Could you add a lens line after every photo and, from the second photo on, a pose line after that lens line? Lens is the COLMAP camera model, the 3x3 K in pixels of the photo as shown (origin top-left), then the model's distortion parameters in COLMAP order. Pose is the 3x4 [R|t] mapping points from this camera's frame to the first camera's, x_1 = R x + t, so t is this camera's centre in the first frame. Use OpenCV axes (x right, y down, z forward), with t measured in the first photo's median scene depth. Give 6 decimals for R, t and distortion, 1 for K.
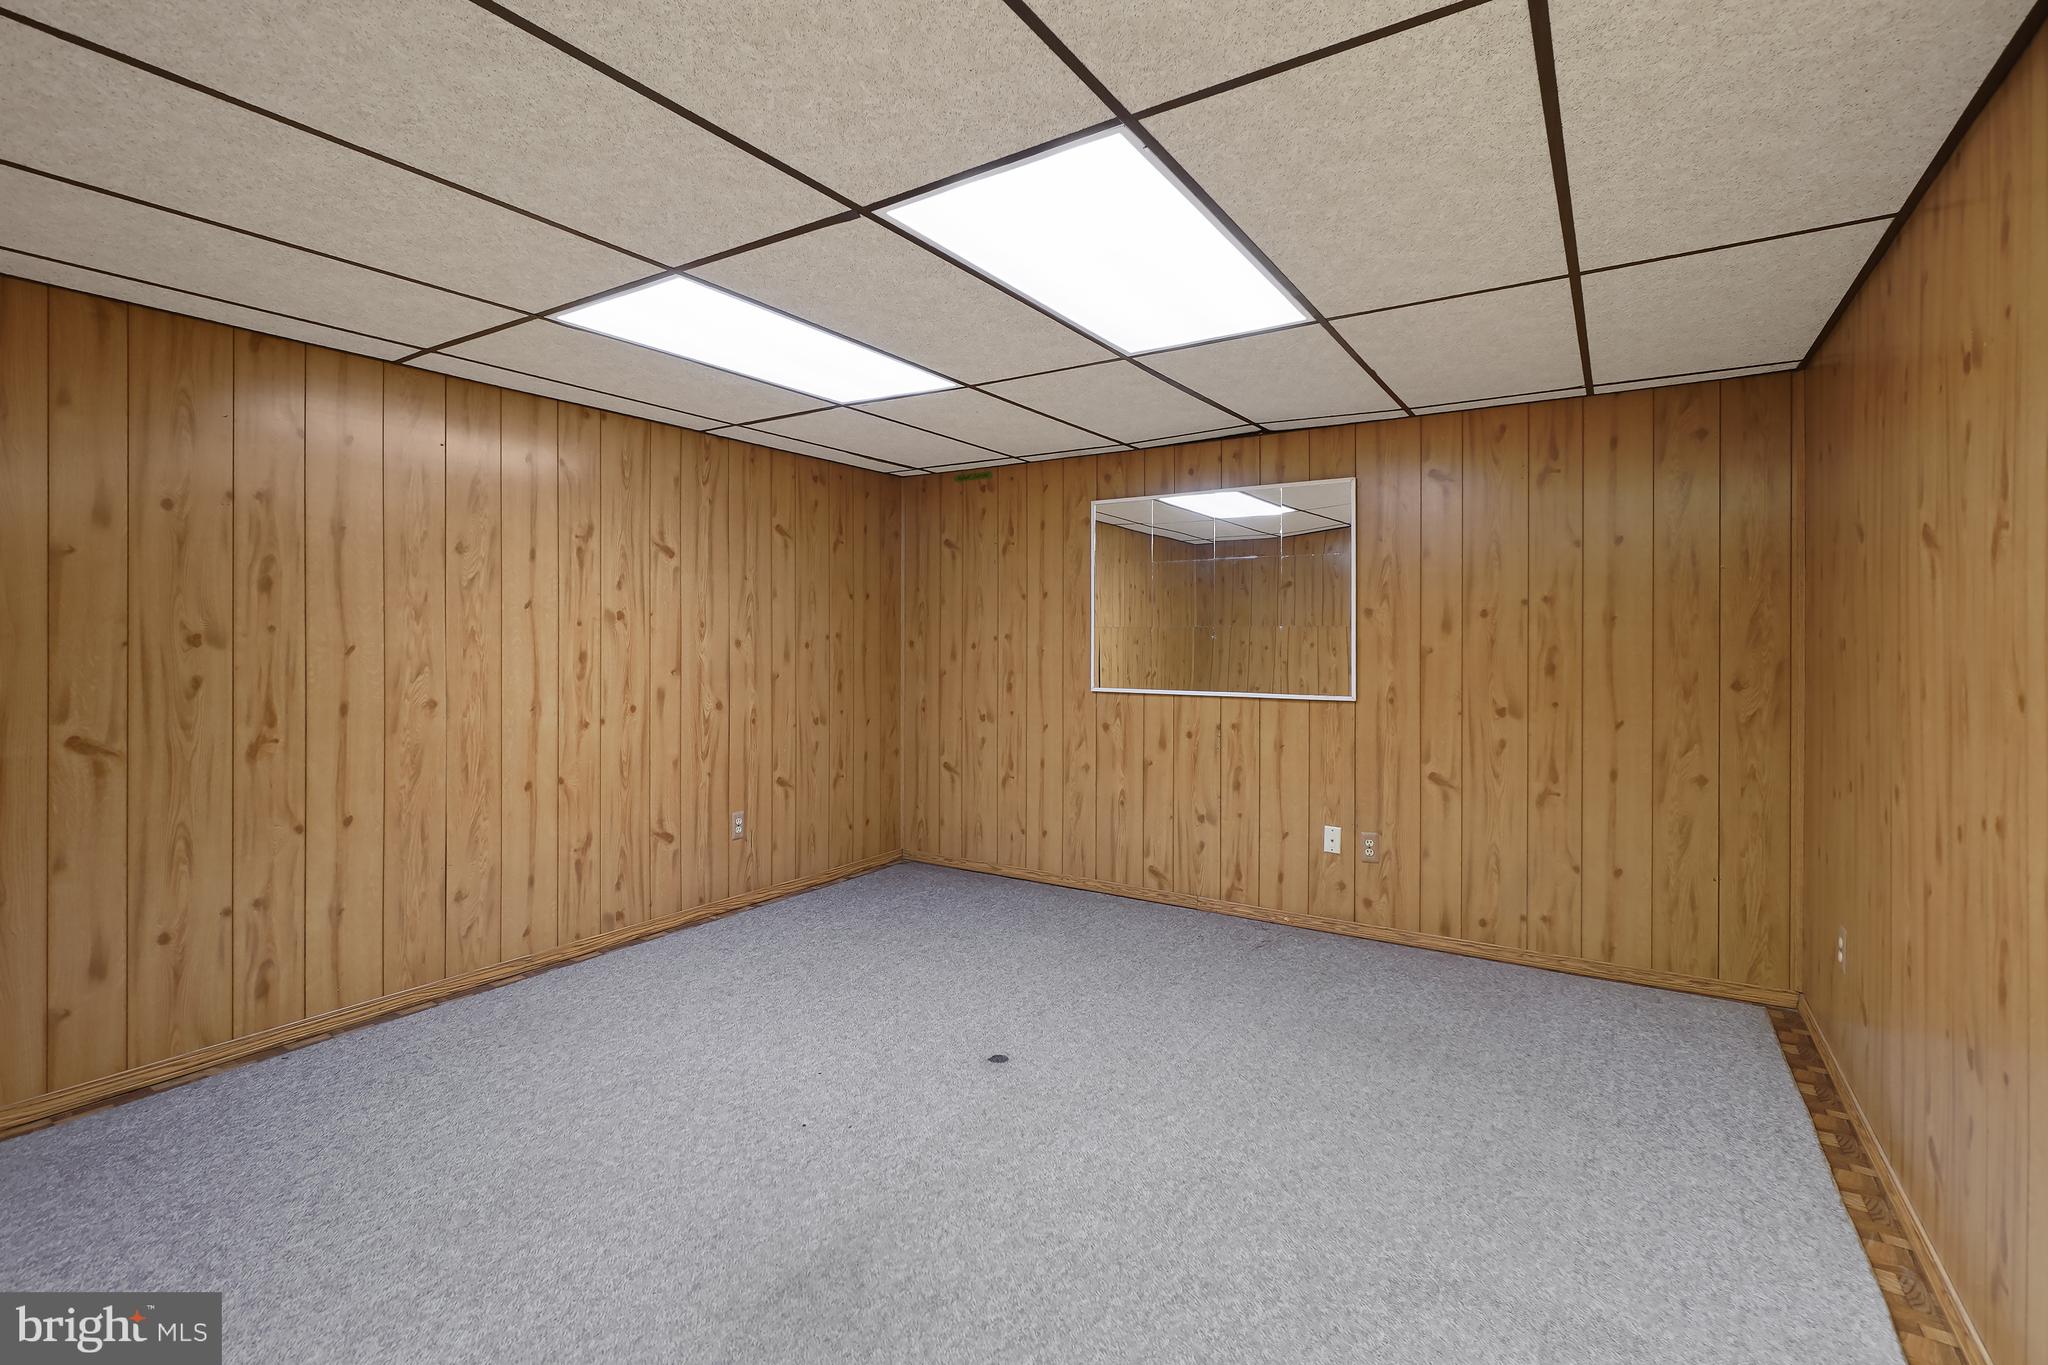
lens RADIAL K [[902.5, 0, 1060.5], [0, 902.5, 639.1], [0, 0, 1]] dist [-0.007187, 0.002756]
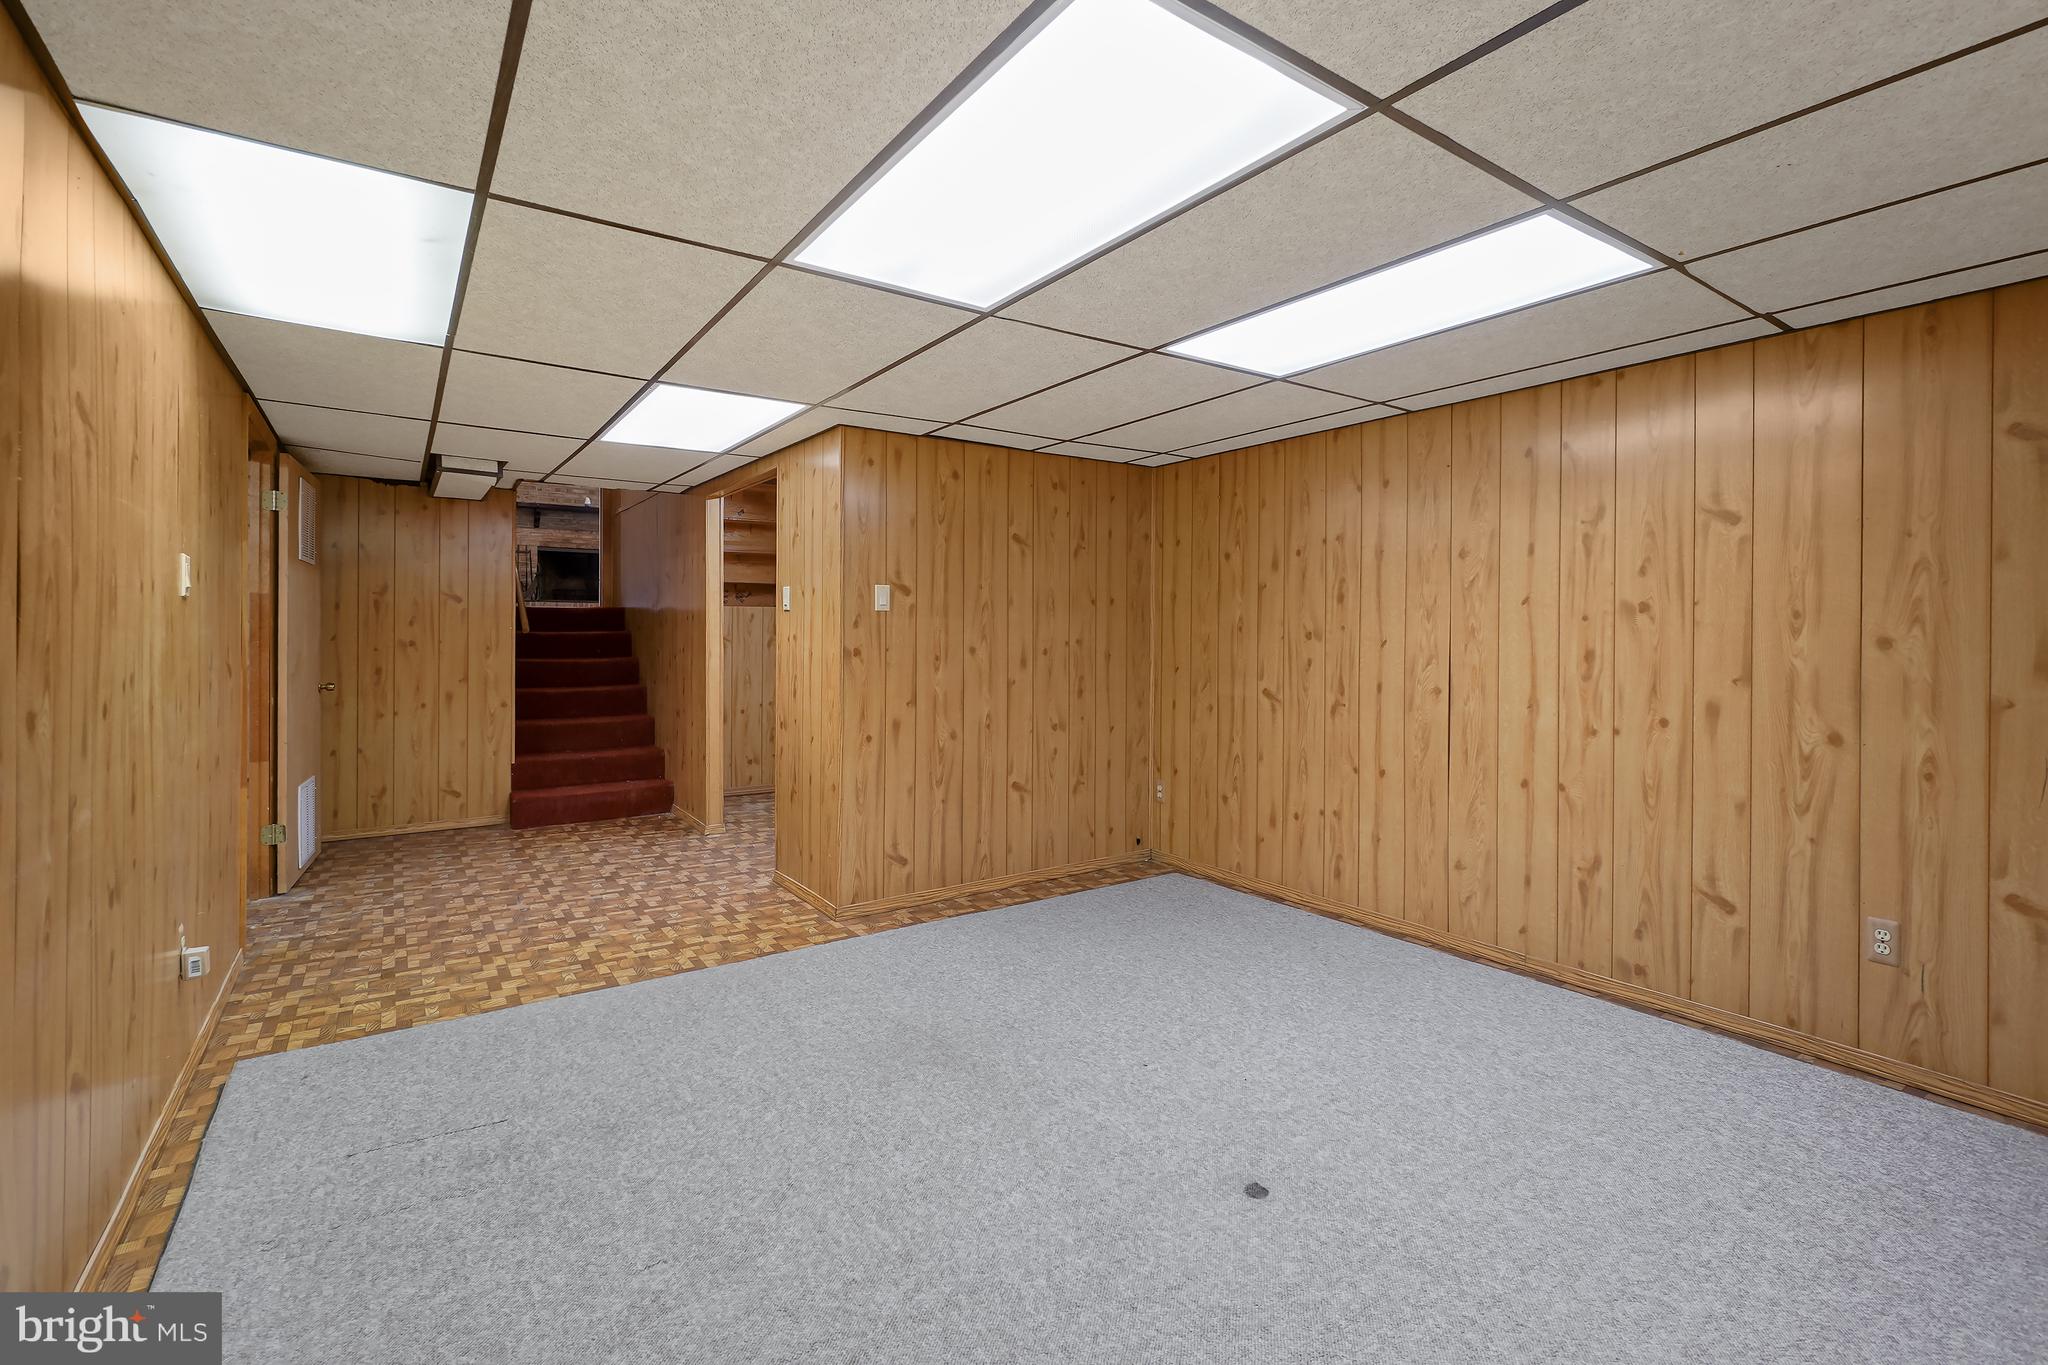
lens RADIAL K [[902.5, 0, 989.7], [0, 902.5, 634.5], [0, 0, 1]] dist [-0.007187, 0.002756]
pose [[-0.409680, -0.004613, -0.912218, 0.547244], [-0.005777, 0.999980, -0.002462, 0.004727], [0.912211, 0.004261, -0.409698, 0.853015]]
